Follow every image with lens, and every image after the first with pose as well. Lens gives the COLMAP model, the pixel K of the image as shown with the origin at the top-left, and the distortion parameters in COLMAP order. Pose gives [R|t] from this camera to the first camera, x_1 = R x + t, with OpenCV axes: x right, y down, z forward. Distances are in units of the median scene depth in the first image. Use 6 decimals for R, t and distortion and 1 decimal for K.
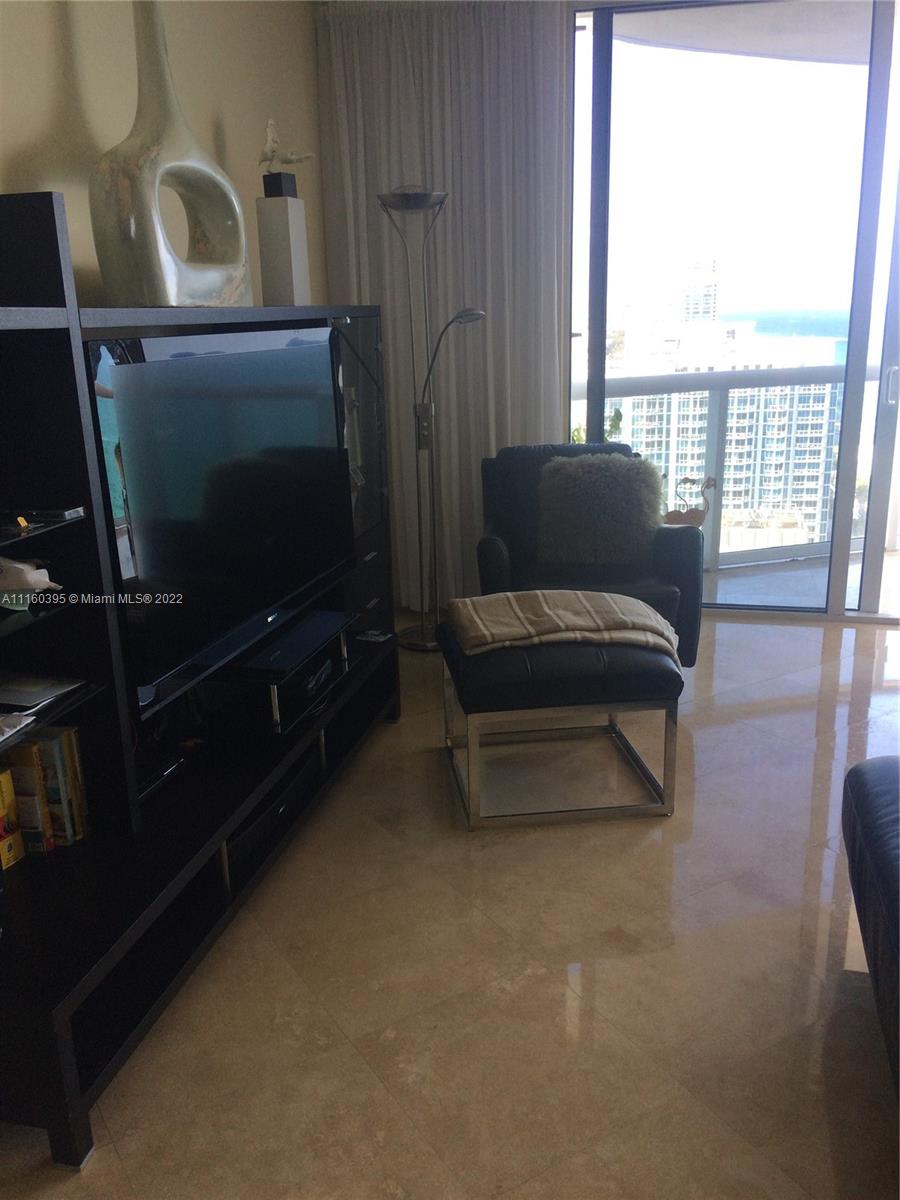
lens RADIAL K [[1006.6, 0, 454.4], [0, 1006.6, 601.8], [0, 0, 1]] dist [0.095115, -0.132091]
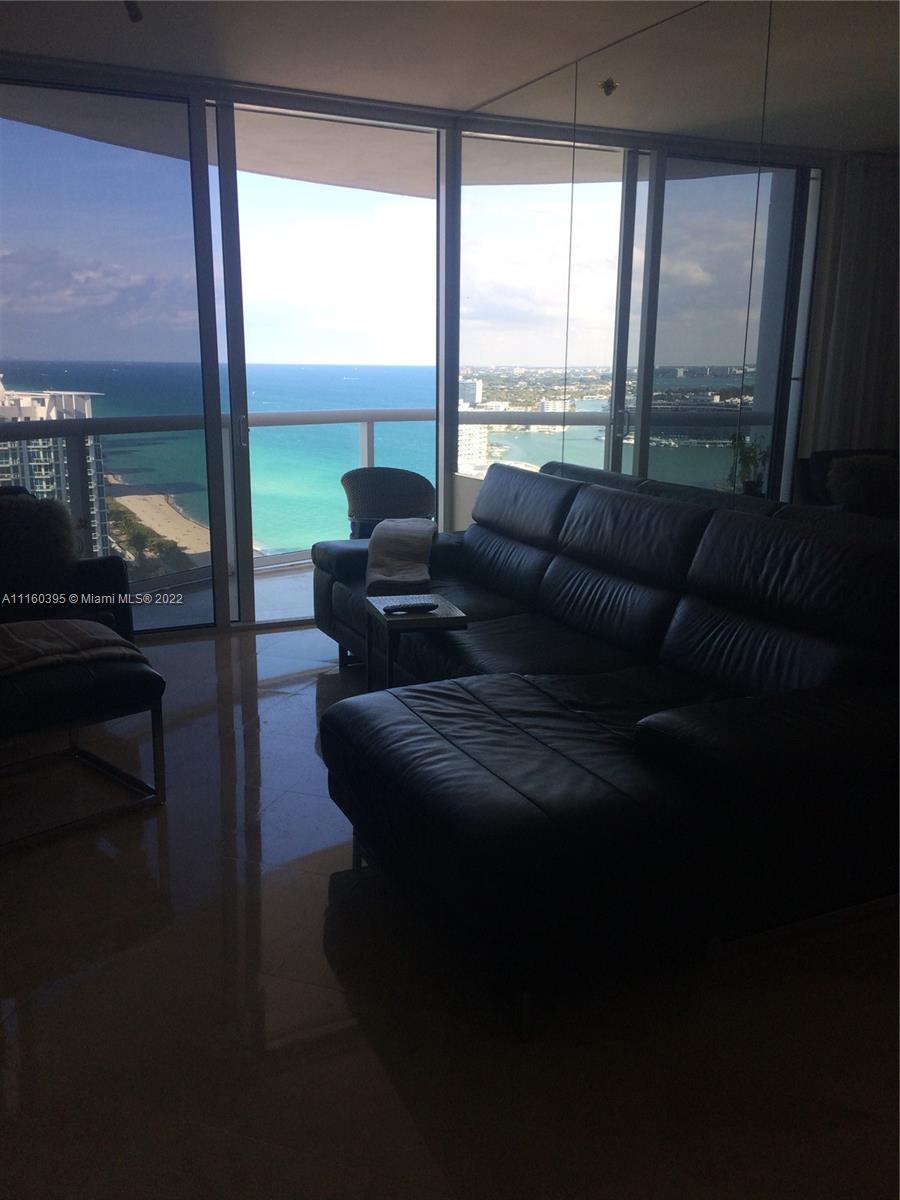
lens RADIAL K [[1006.6, 0, 453.4], [0, 1006.6, 597.8], [0, 0, 1]] dist [0.095115, -0.132091]
pose [[0.776792, -0.113499, 0.619445, -0.212702], [0.146352, 0.989230, -0.002274, 0.033755], [-0.612516, 0.092423, 0.785036, -0.111103]]
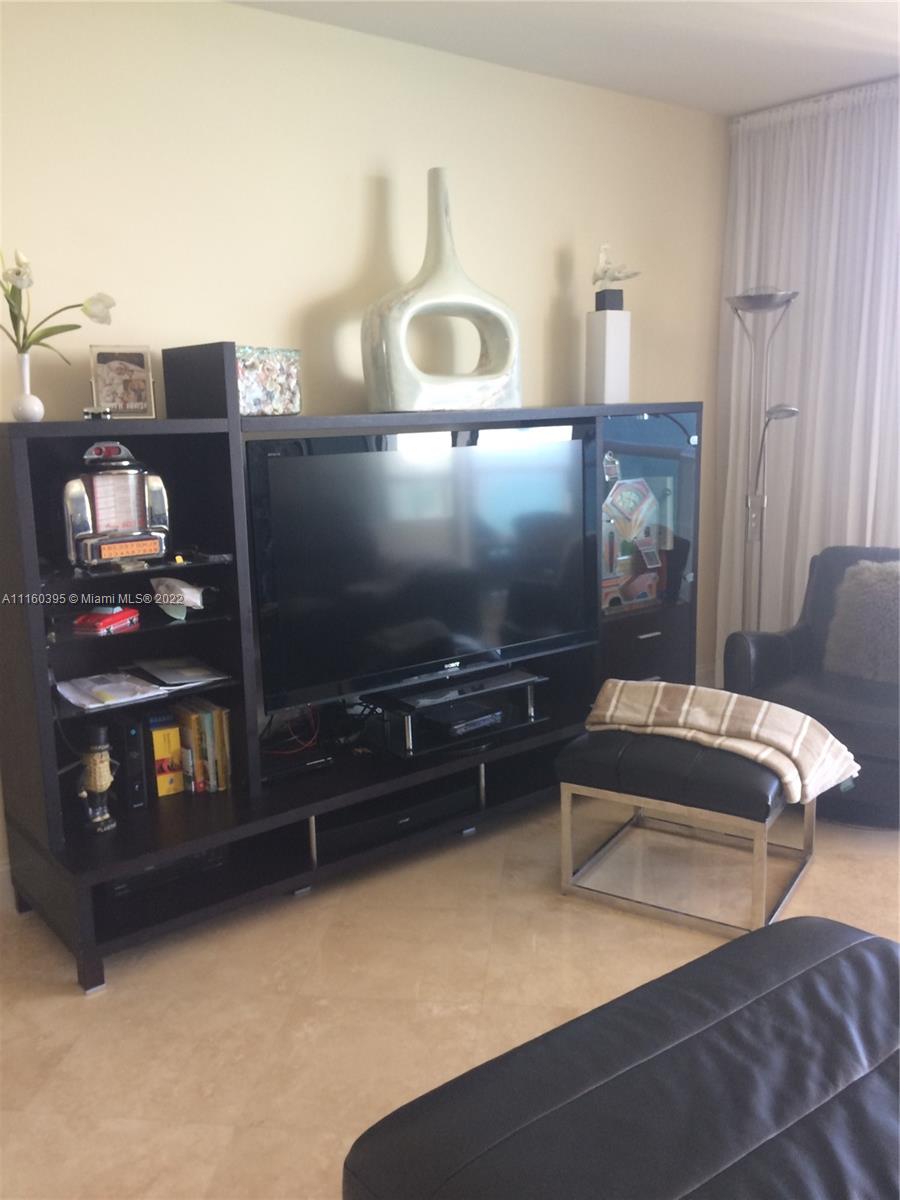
lens RADIAL K [[1006.6, 0, 447.9], [0, 1006.6, 597.5], [0, 0, 1]] dist [0.095115, -0.132091]
pose [[0.782429, 0.124197, -0.610229, 0.524854], [-0.167565, 0.985758, -0.014223, -0.045198], [0.599772, 0.113381, 0.792097, 0.045413]]
